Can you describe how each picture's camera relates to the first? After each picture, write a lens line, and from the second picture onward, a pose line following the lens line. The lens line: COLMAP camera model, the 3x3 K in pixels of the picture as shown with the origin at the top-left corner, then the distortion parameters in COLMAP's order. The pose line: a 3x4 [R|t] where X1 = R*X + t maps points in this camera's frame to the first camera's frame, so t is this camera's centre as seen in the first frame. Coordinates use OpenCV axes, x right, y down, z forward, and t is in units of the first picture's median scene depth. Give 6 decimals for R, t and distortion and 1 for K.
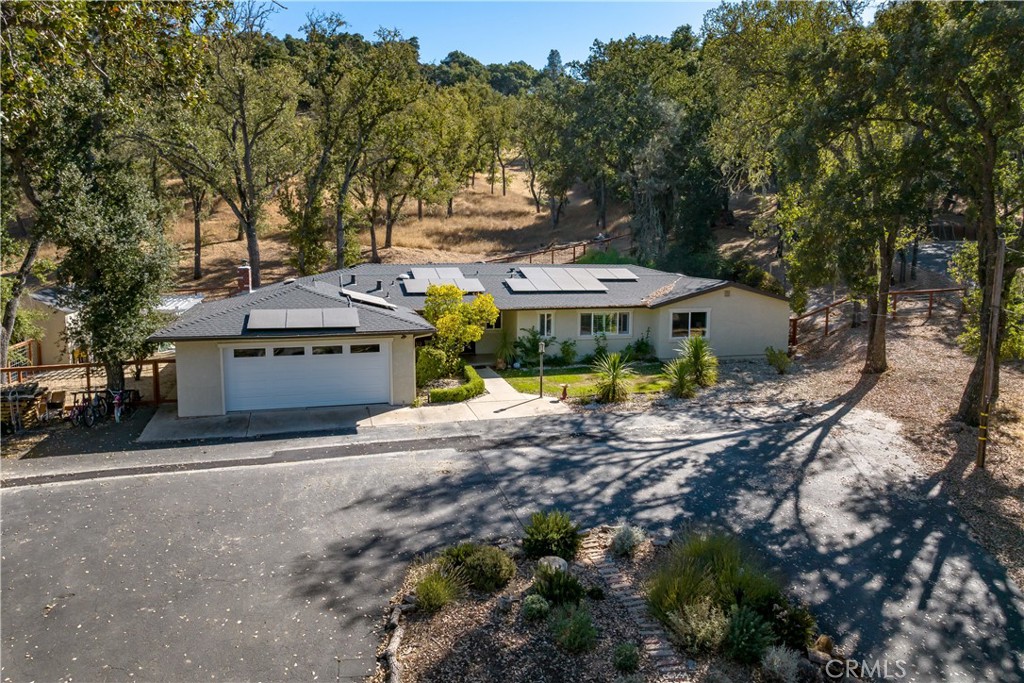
lens RADIAL K [[673.7, 0, 507.5], [0, 673.7, 341.4], [0, 0, 1]] dist [-0.050966, 0.025055]
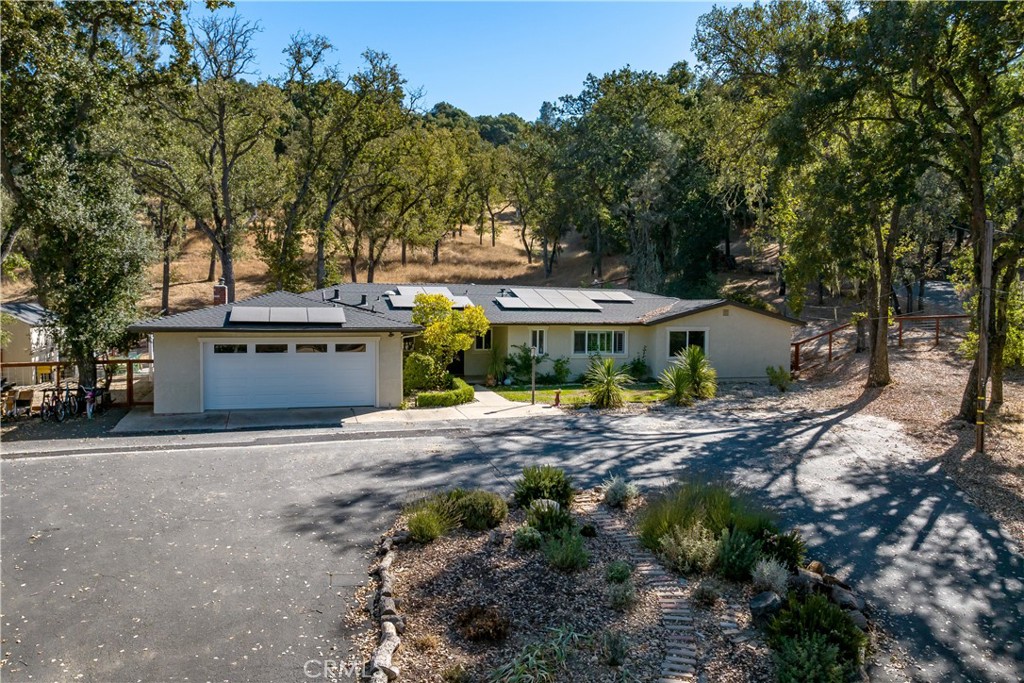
lens RADIAL K [[726.0, 0, 513.1], [0, 726.0, 346.8], [0, 0, 1]] dist [-0.047117, 0.017106]
pose [[0.999745, 0.002694, 0.022403, -0.002554], [-0.001038, 0.997287, -0.073608, 0.090684], [-0.022540, 0.073566, 0.997036, -0.044018]]
